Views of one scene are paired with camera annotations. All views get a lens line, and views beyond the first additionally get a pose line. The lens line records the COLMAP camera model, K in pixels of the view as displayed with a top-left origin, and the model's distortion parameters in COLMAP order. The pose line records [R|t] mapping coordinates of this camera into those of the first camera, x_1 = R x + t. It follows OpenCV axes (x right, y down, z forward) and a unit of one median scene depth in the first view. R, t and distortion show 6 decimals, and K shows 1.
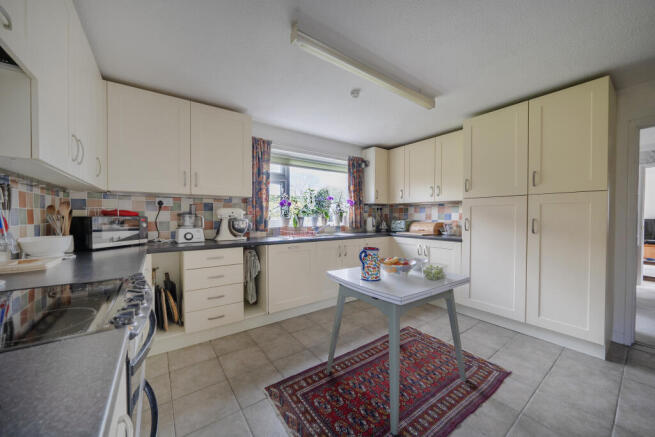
lens RADIAL K [[239.5, 0, 327.3], [0, 239.5, 217.3], [0, 0, 1]] dist [0.001474, 0.000090]
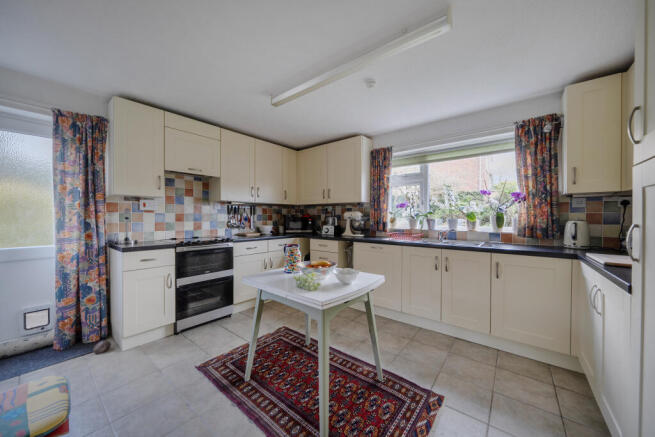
lens RADIAL K [[239.5, 0, 326.5], [0, 239.5, 219.6], [0, 0, 1]] dist [0.001474, 0.000090]
pose [[0.260387, 0.004653, -0.965493, 0.797643], [-0.012619, 0.999919, 0.001415, 0.004917], [0.965422, 0.011815, 0.260424, 0.512337]]
